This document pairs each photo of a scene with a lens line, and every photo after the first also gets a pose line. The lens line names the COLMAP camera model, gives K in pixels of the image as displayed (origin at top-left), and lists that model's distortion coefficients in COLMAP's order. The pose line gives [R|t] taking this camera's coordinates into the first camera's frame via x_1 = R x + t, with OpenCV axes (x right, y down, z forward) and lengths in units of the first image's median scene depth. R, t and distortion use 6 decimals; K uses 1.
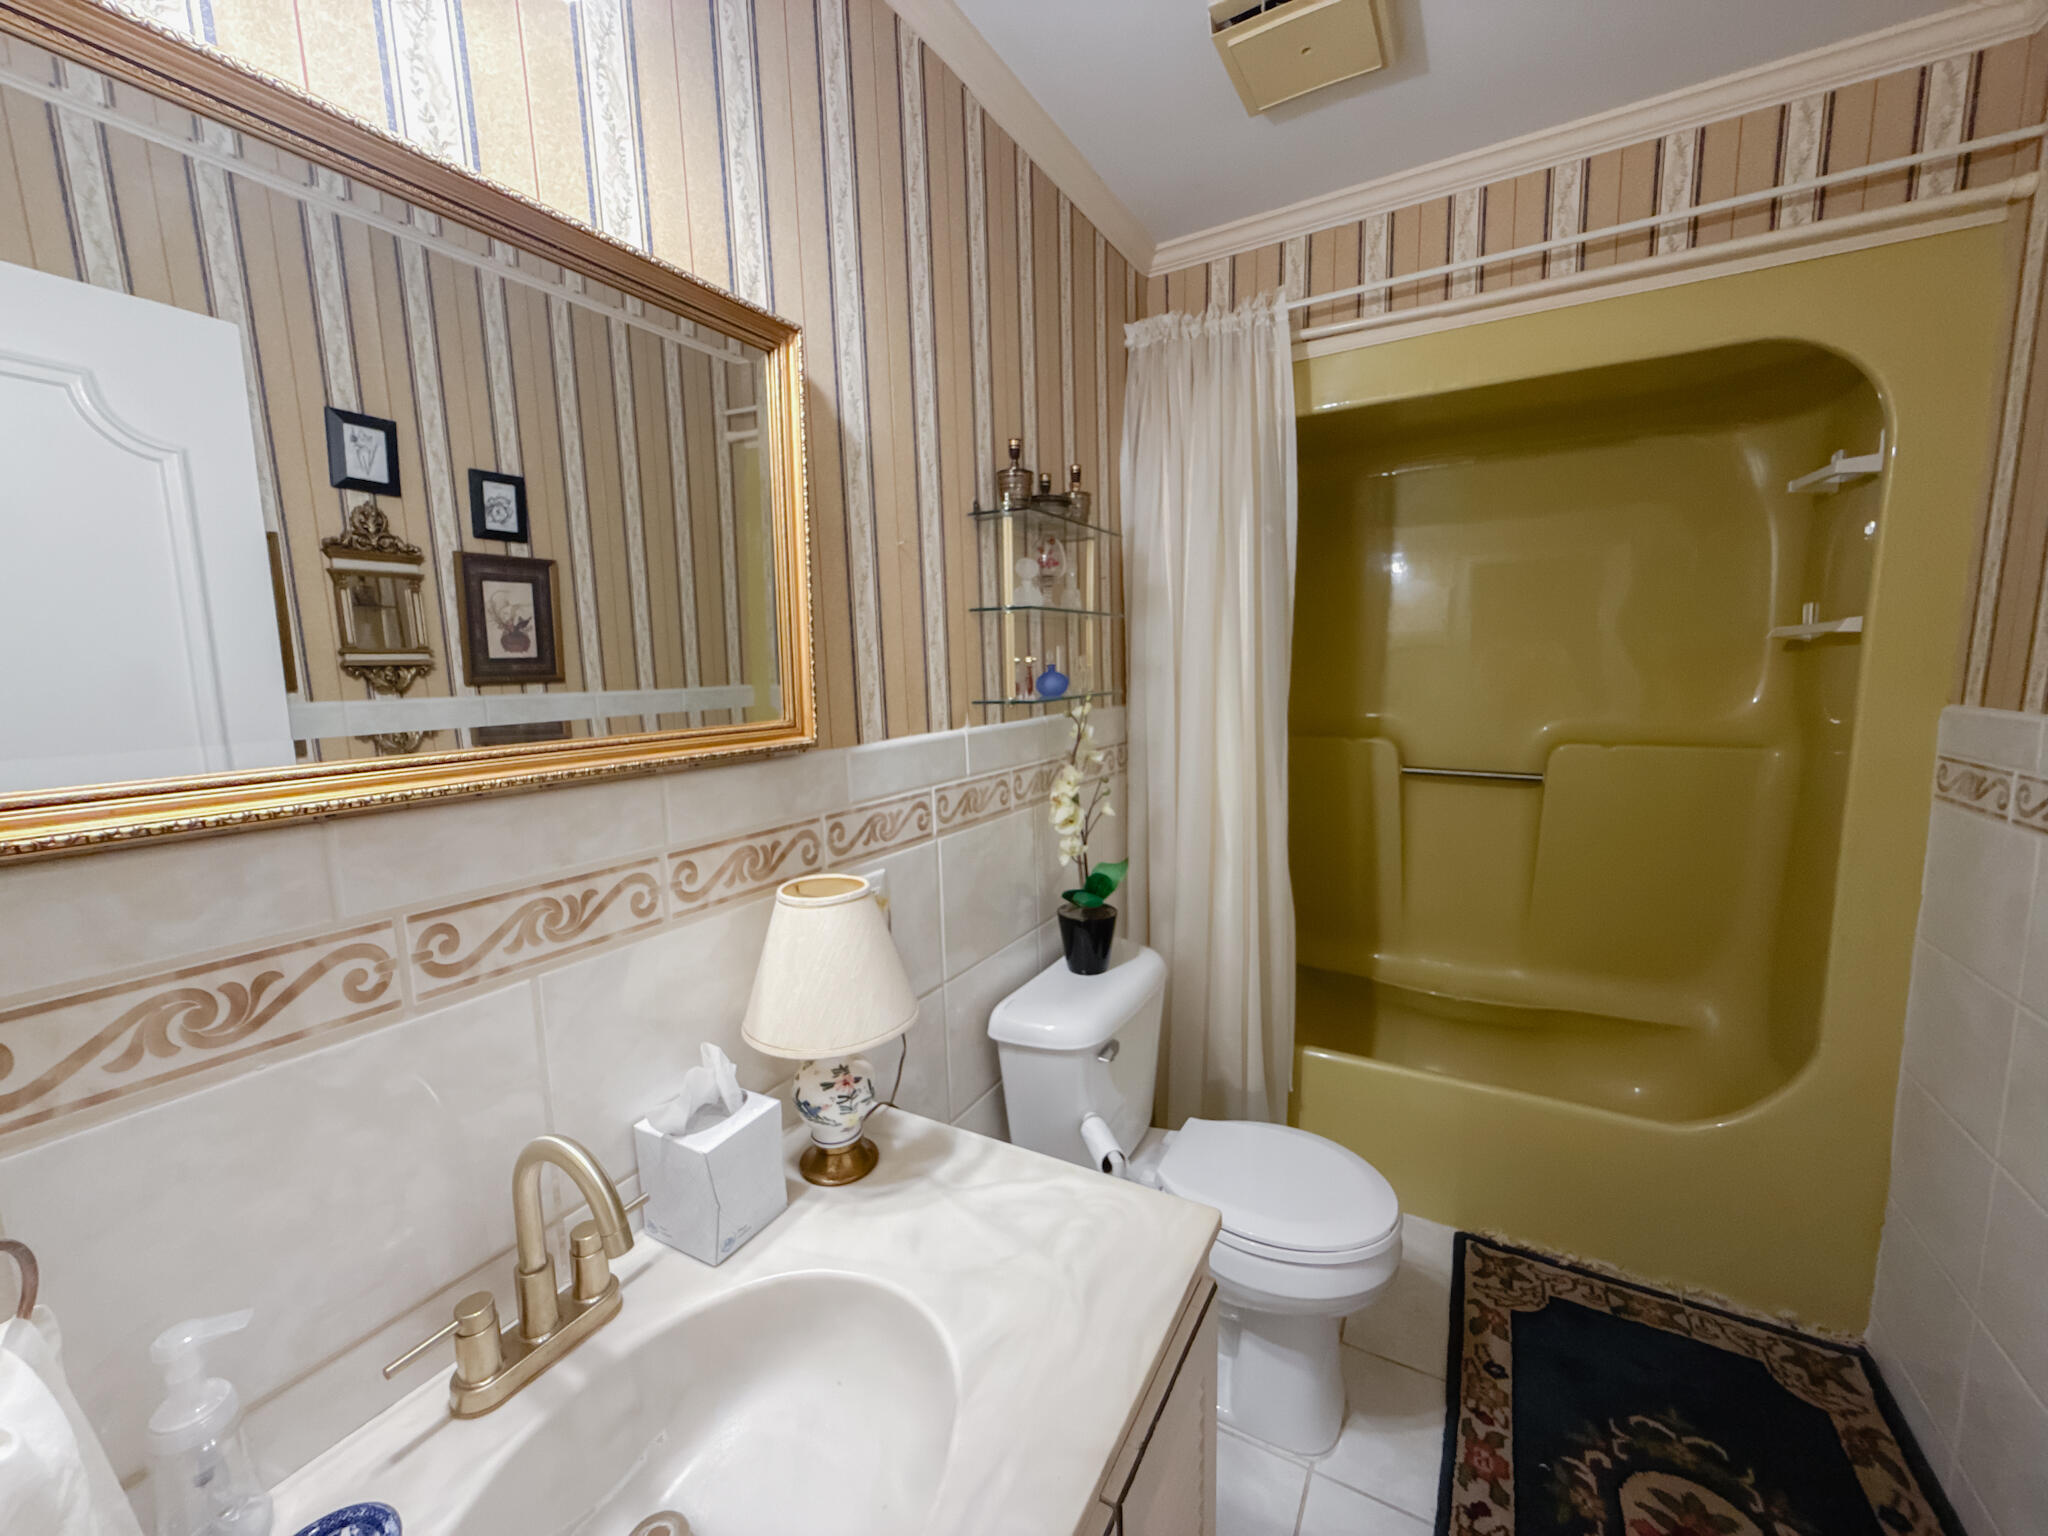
lens RADIAL K [[820.3, 0, 1014.3], [0, 820.3, 765.5], [0, 0, 1]] dist [0.000883, 0.000481]
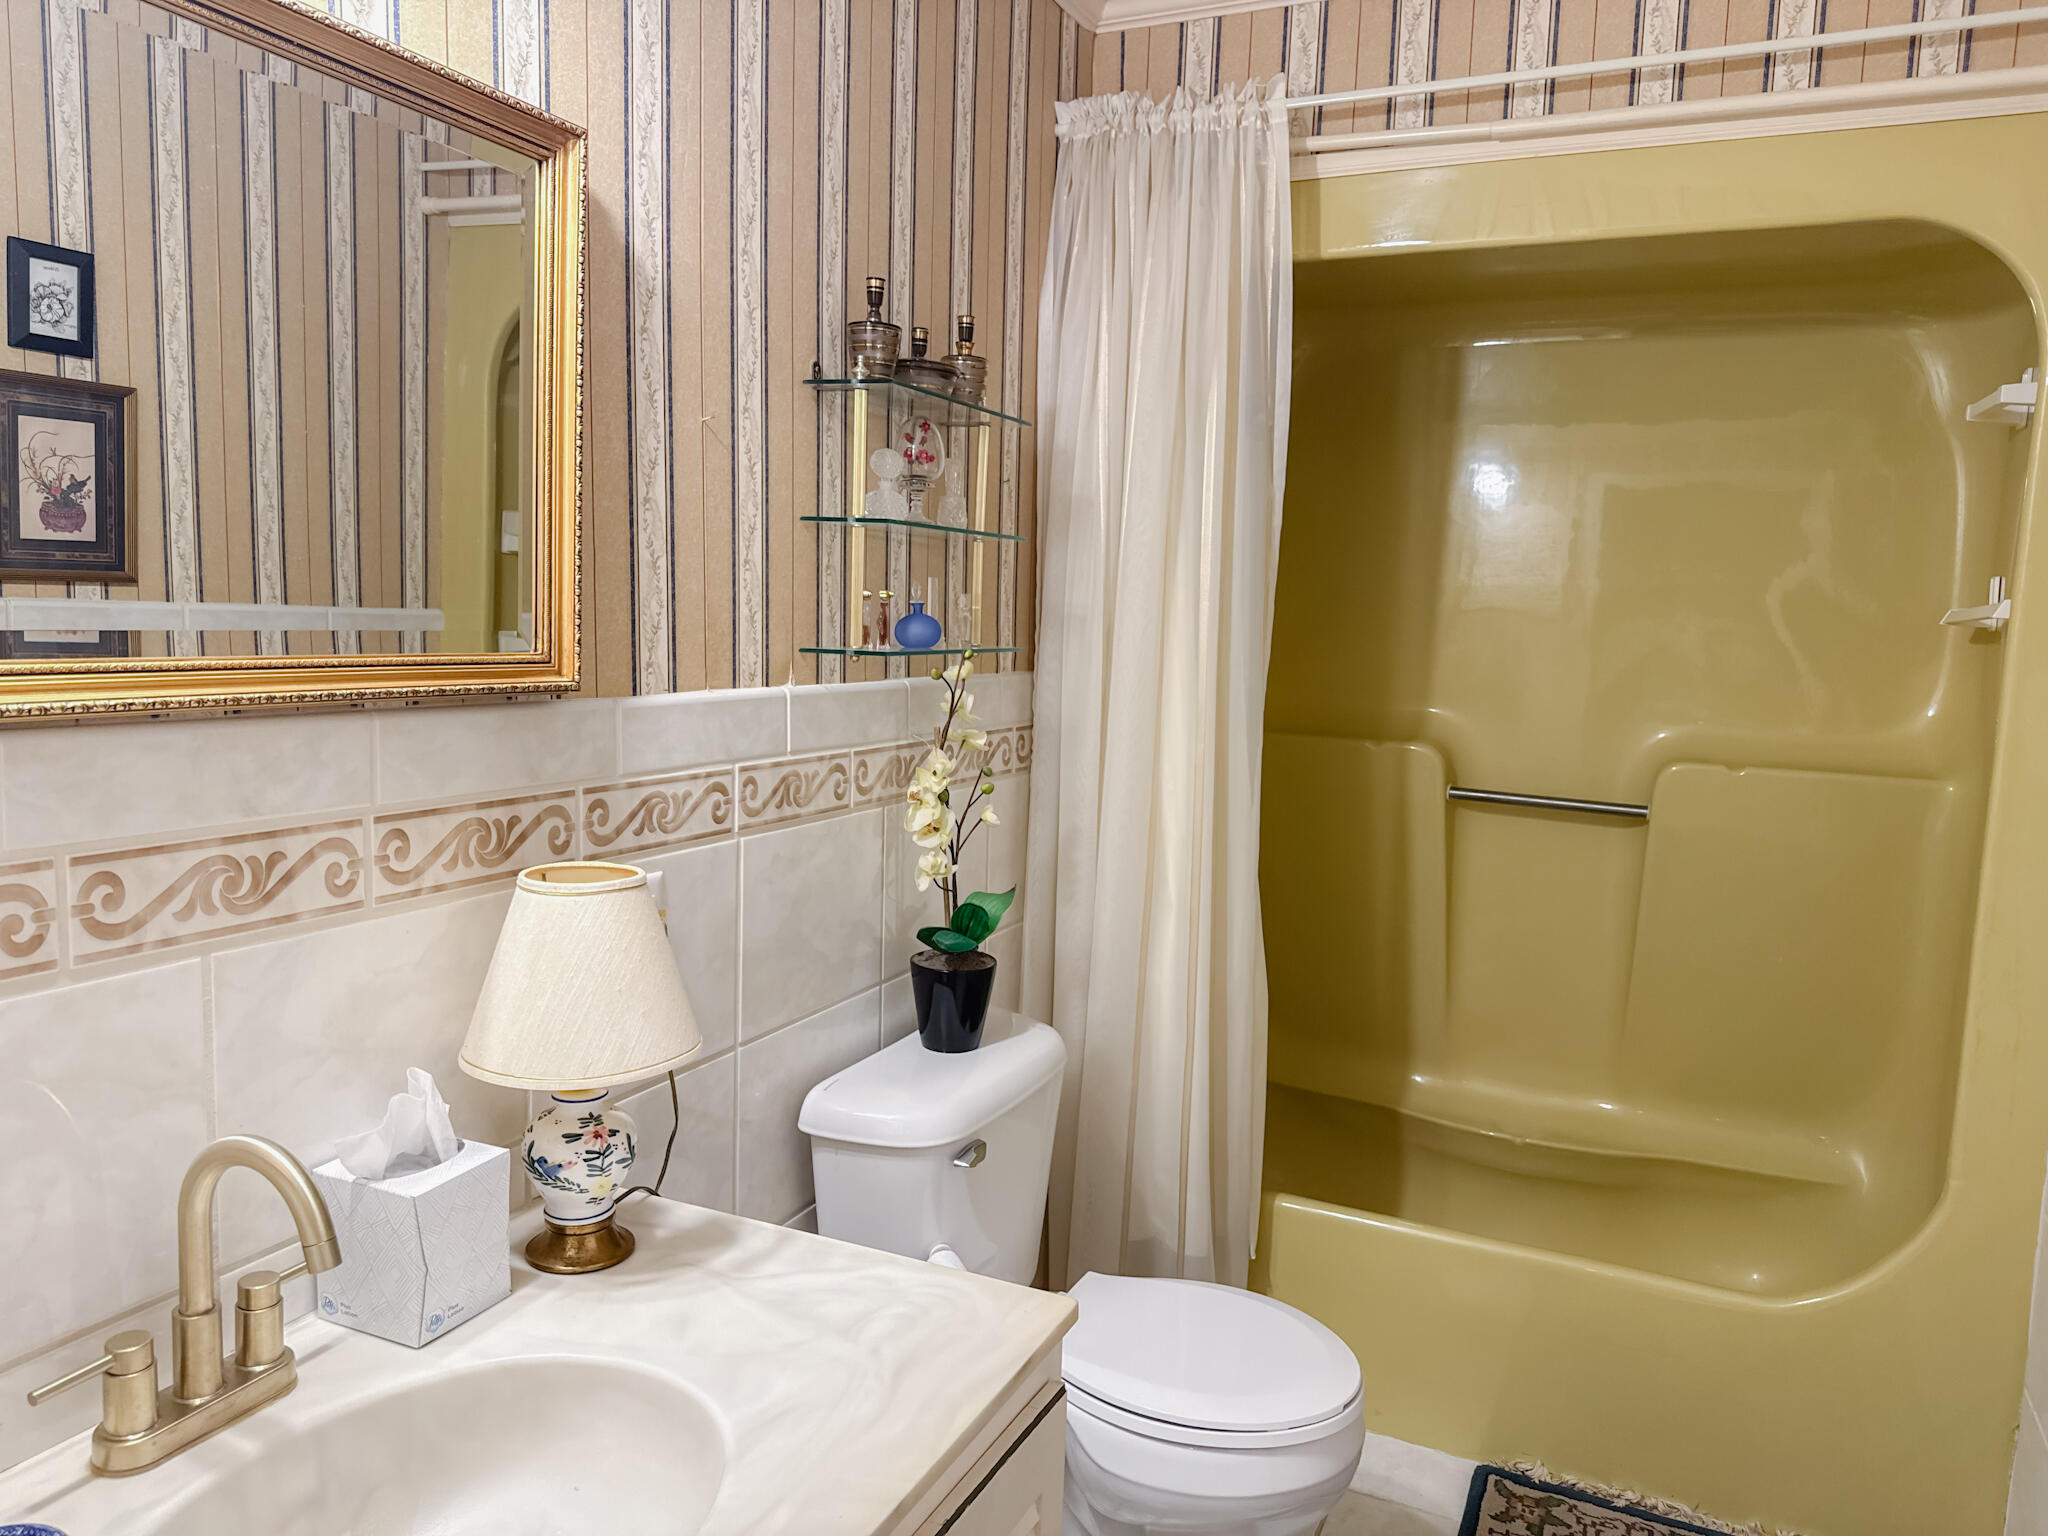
lens RADIAL K [[1447.9, 0, 1022.5], [0, 1447.9, 769.9], [0, 0, 1]] dist [0.039476, -0.042364]
pose [[0.994288, 0.047172, 0.095735, 0.023940], [-0.046106, 0.998848, -0.013318, 0.031405], [-0.096253, 0.008828, 0.995318, -0.229020]]
